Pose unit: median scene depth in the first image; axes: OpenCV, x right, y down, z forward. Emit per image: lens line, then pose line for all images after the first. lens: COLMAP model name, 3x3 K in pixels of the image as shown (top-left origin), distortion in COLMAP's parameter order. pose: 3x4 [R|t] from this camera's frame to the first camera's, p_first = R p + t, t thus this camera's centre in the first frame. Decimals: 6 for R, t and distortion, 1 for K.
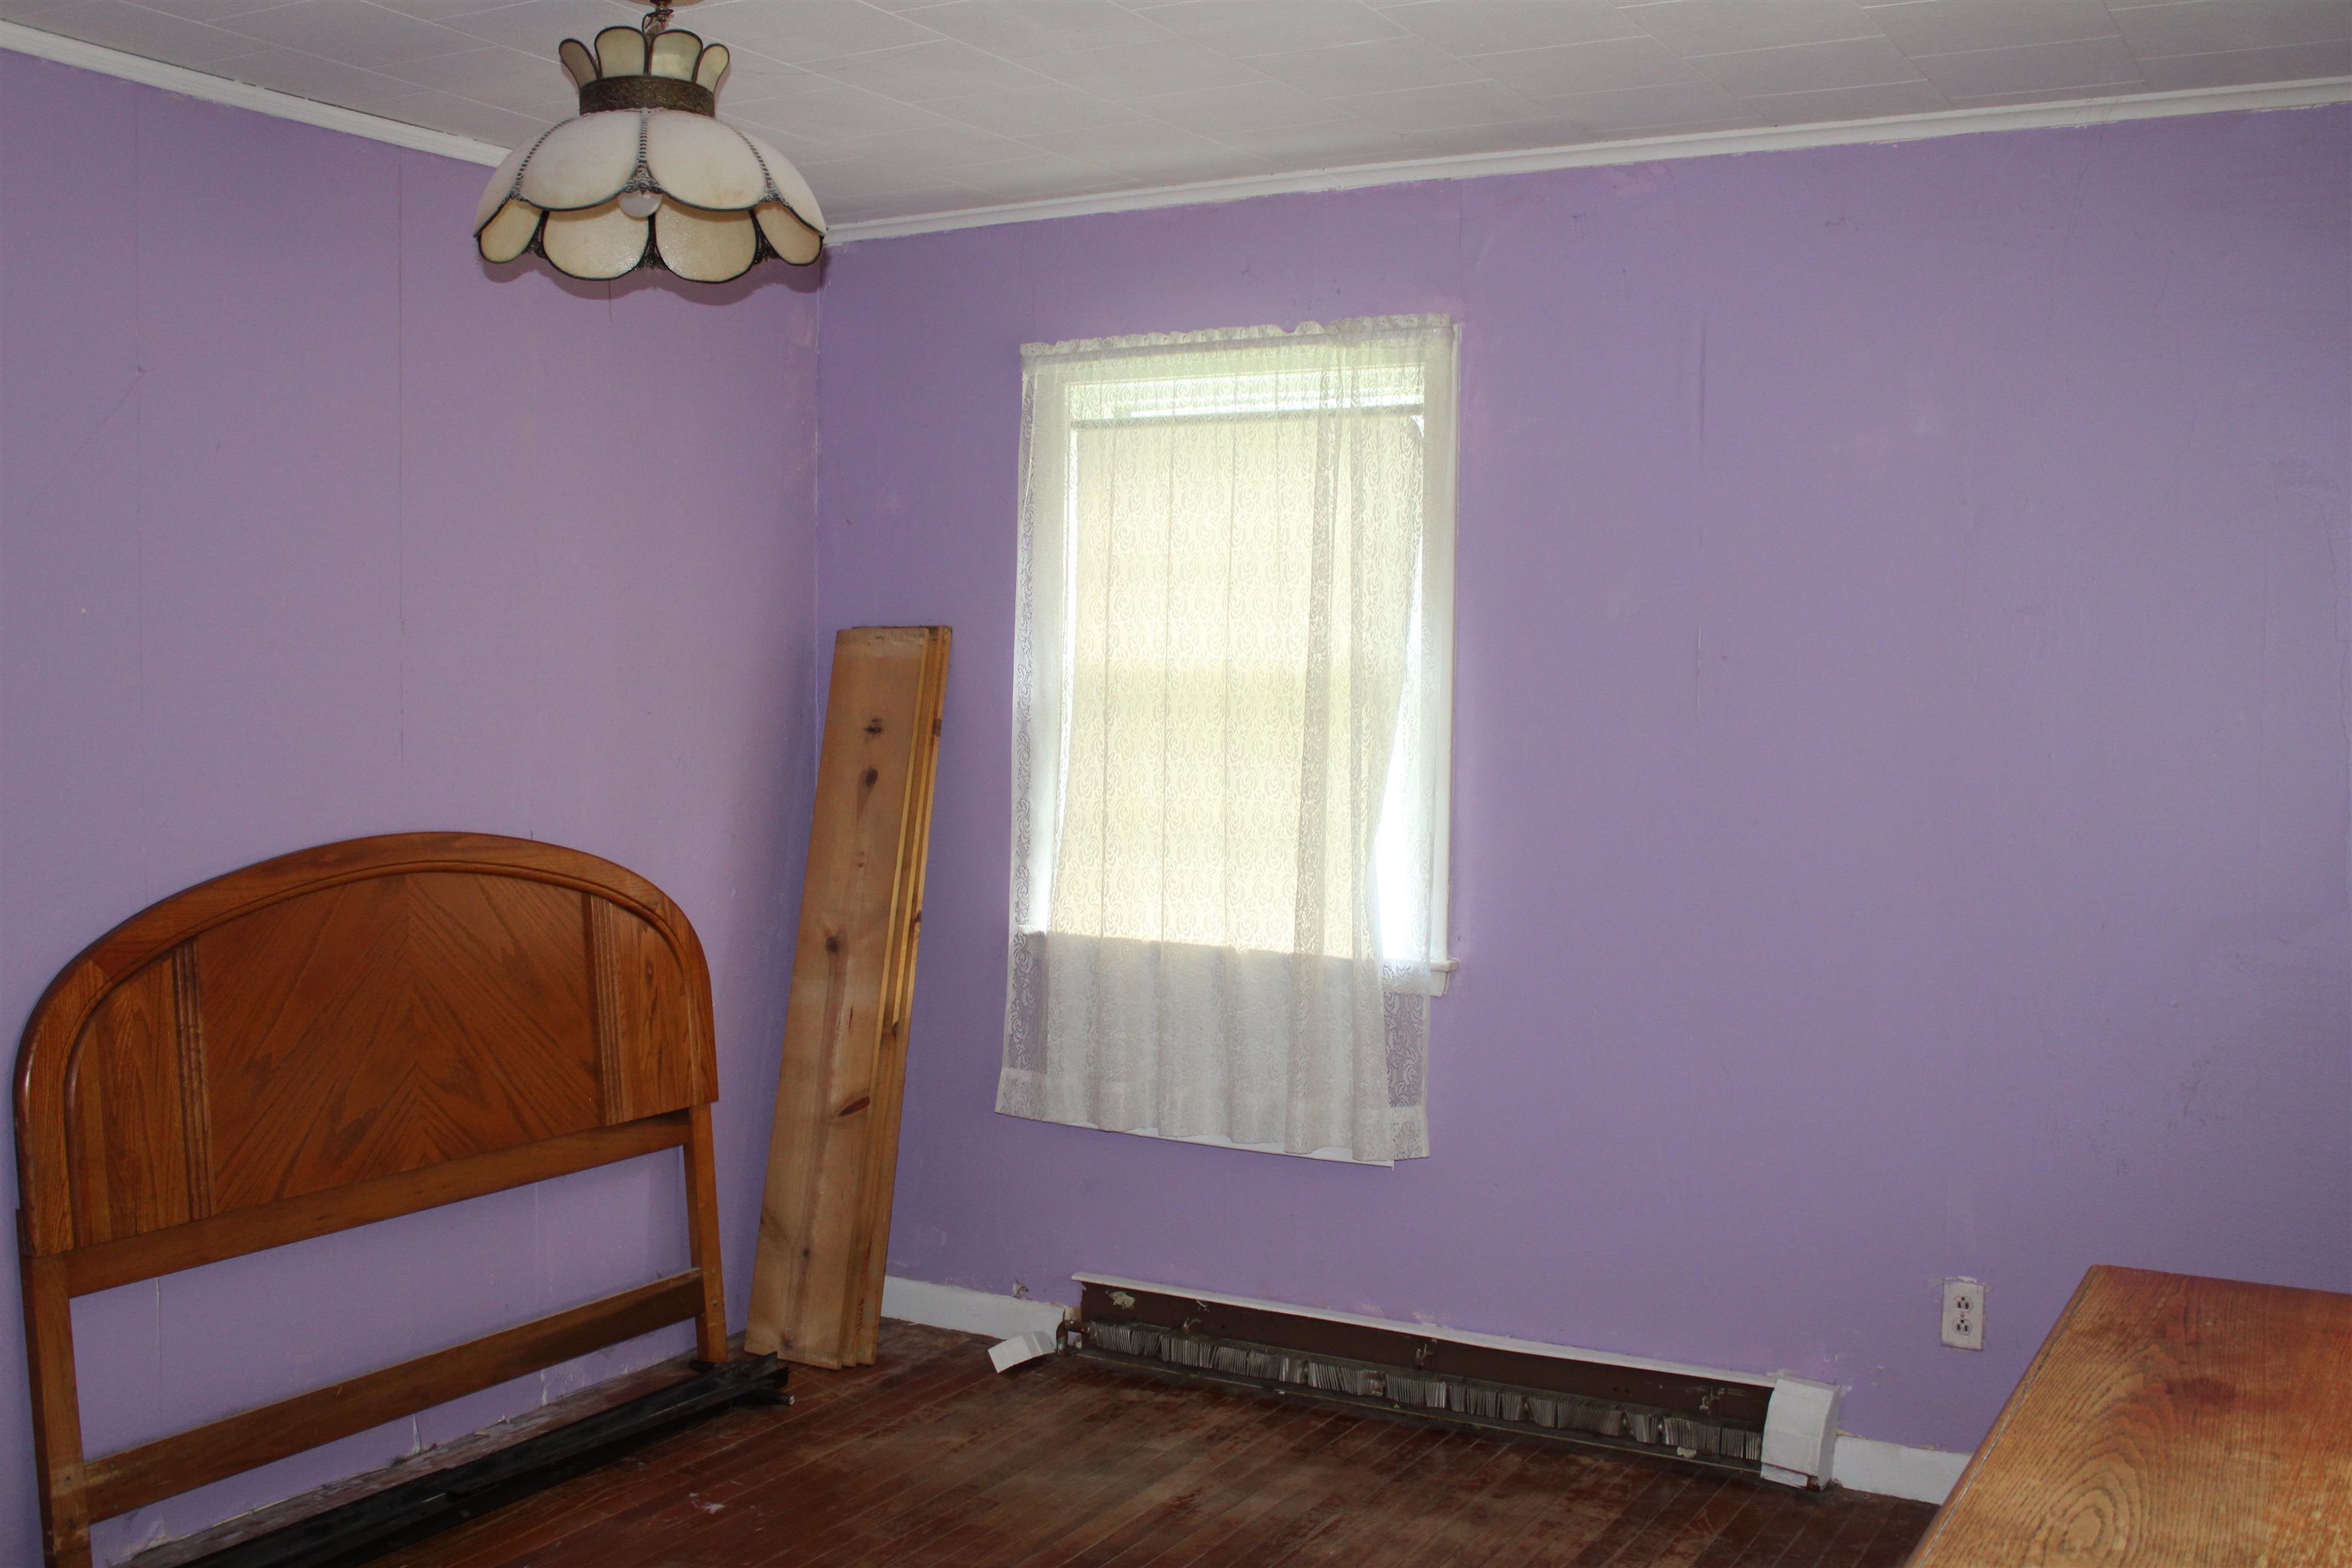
lens RADIAL K [[2318.2, 0, 1166.2], [0, 2318.2, 779.0], [0, 0, 1]] dist [-0.137059, 0.145948]
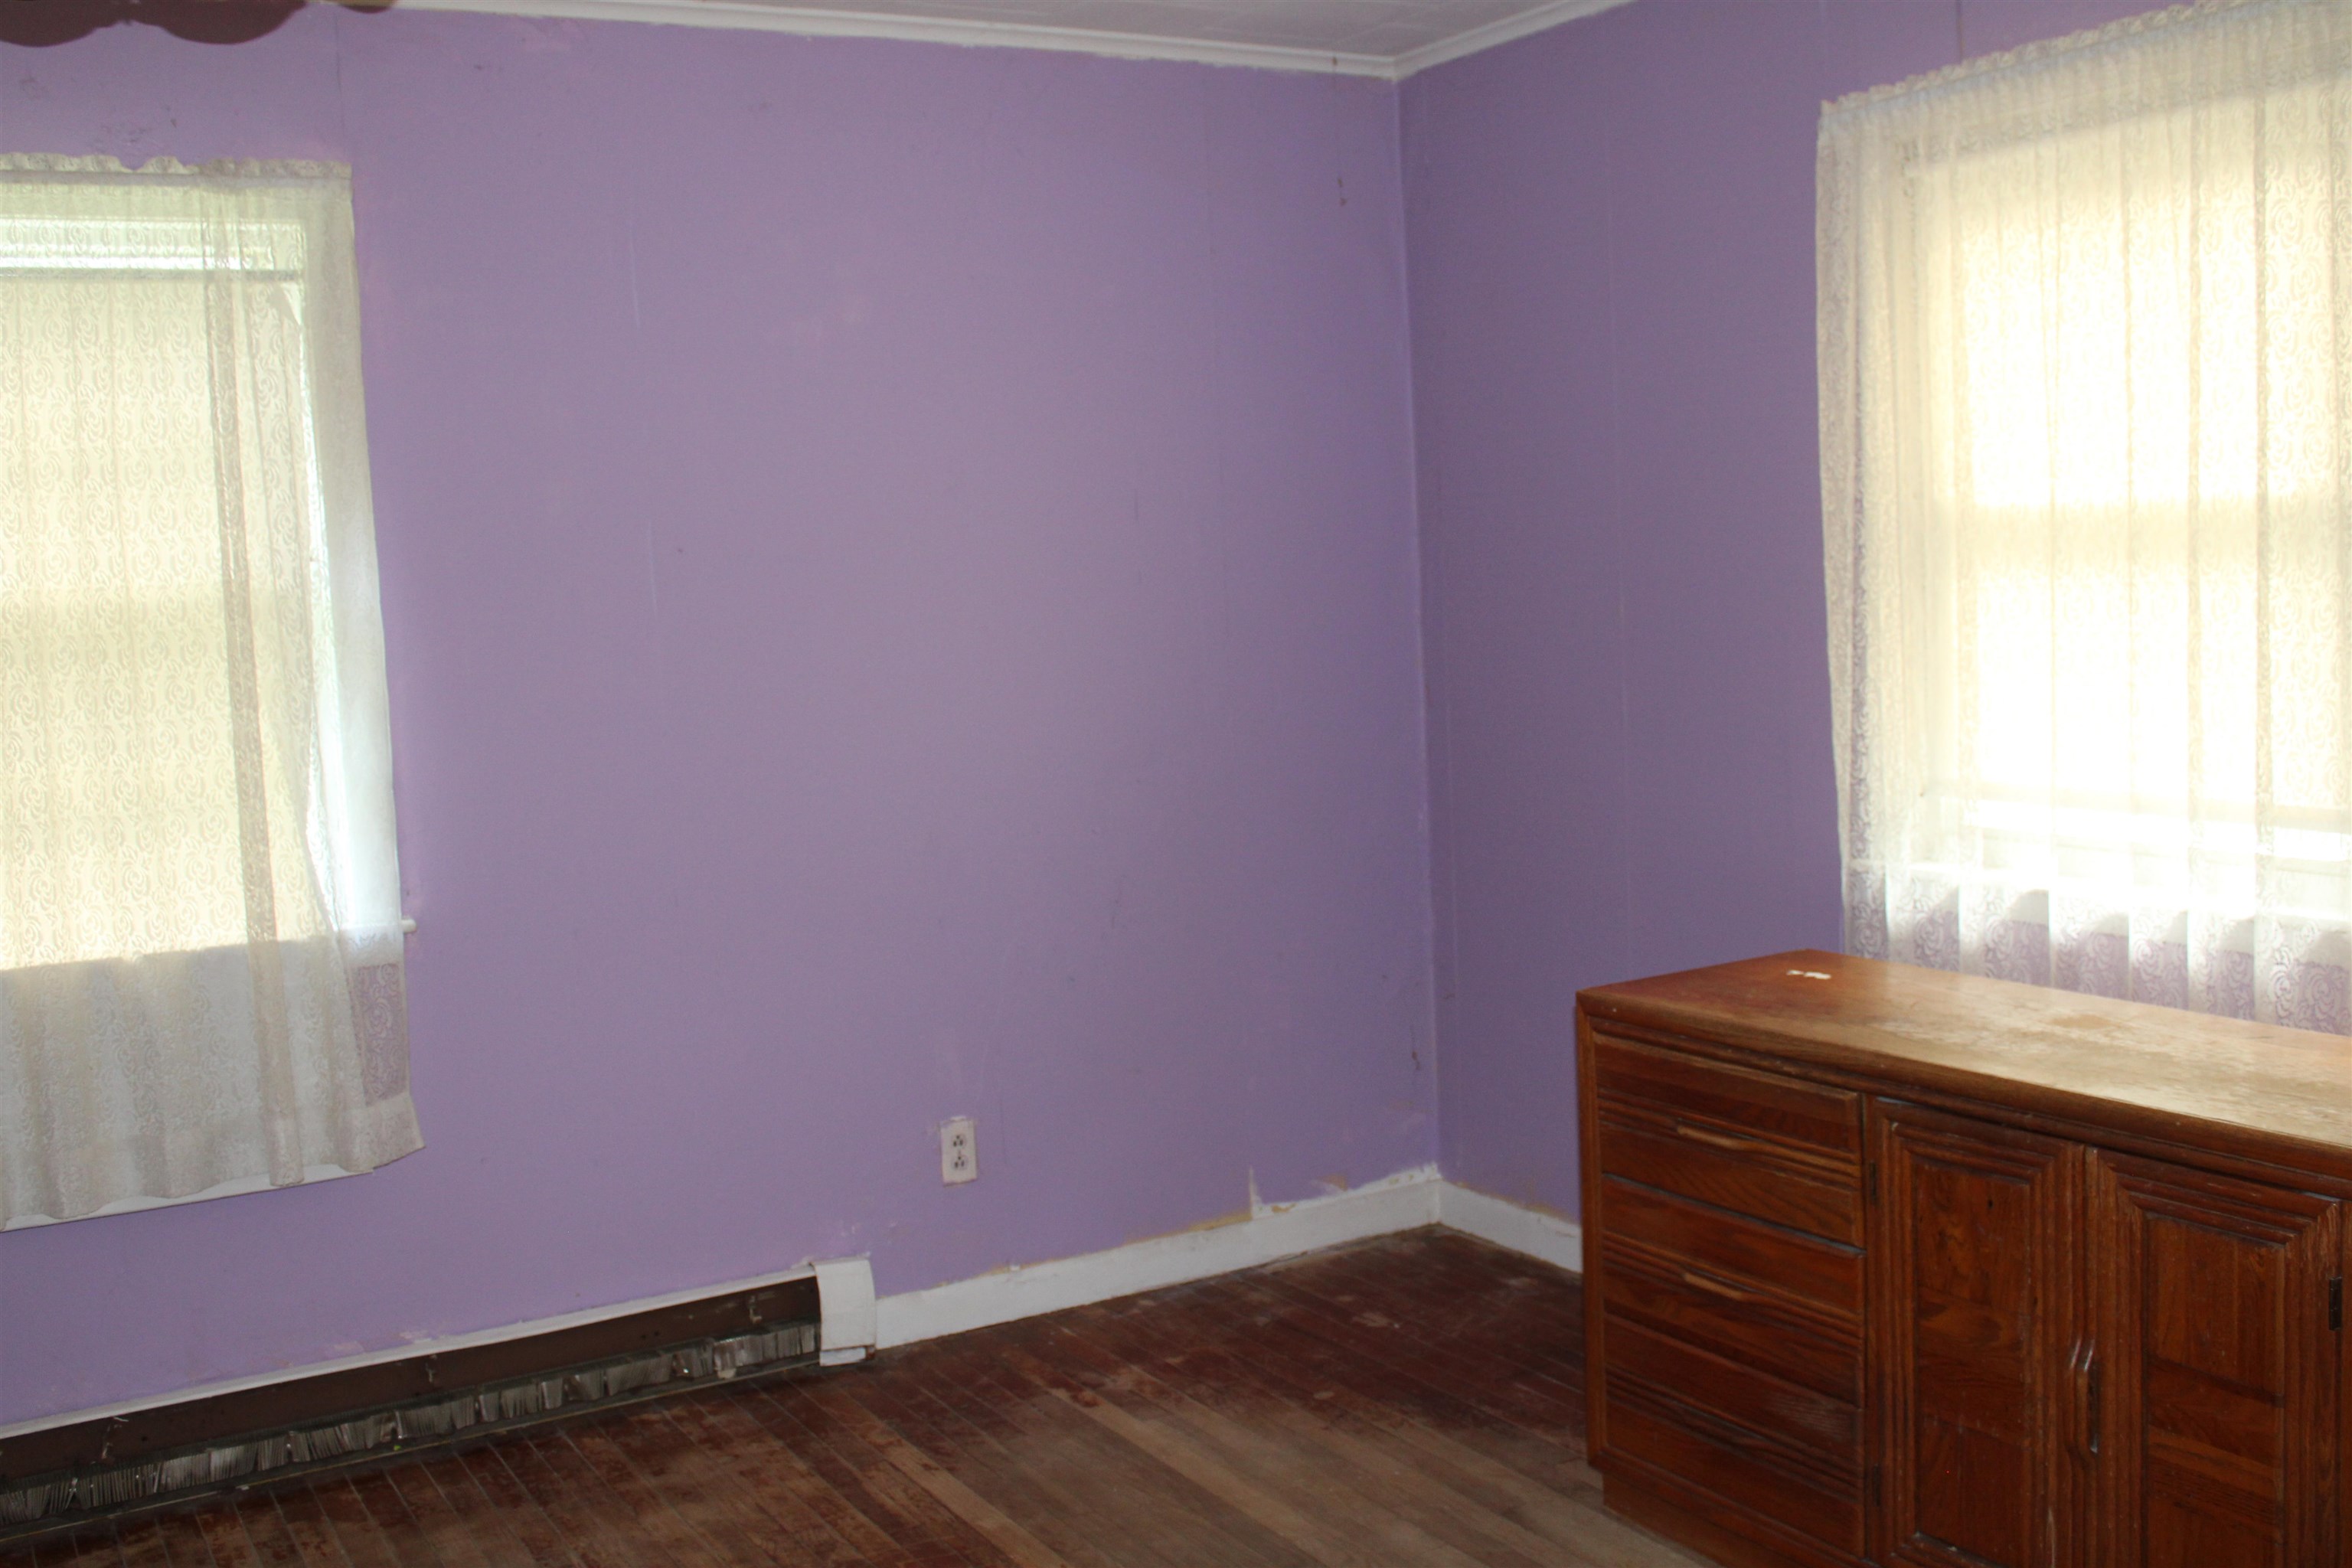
lens RADIAL K [[2349.0, 0, 1176.0], [0, 2349.0, 784.0], [0, 0, 1]] dist [-0.121902, 0.160890]
pose [[0.505694, -0.120250, 0.854291, -0.468981], [0.095320, 0.991963, 0.083204, -0.016849], [-0.857431, 0.039355, 0.513093, 0.305010]]
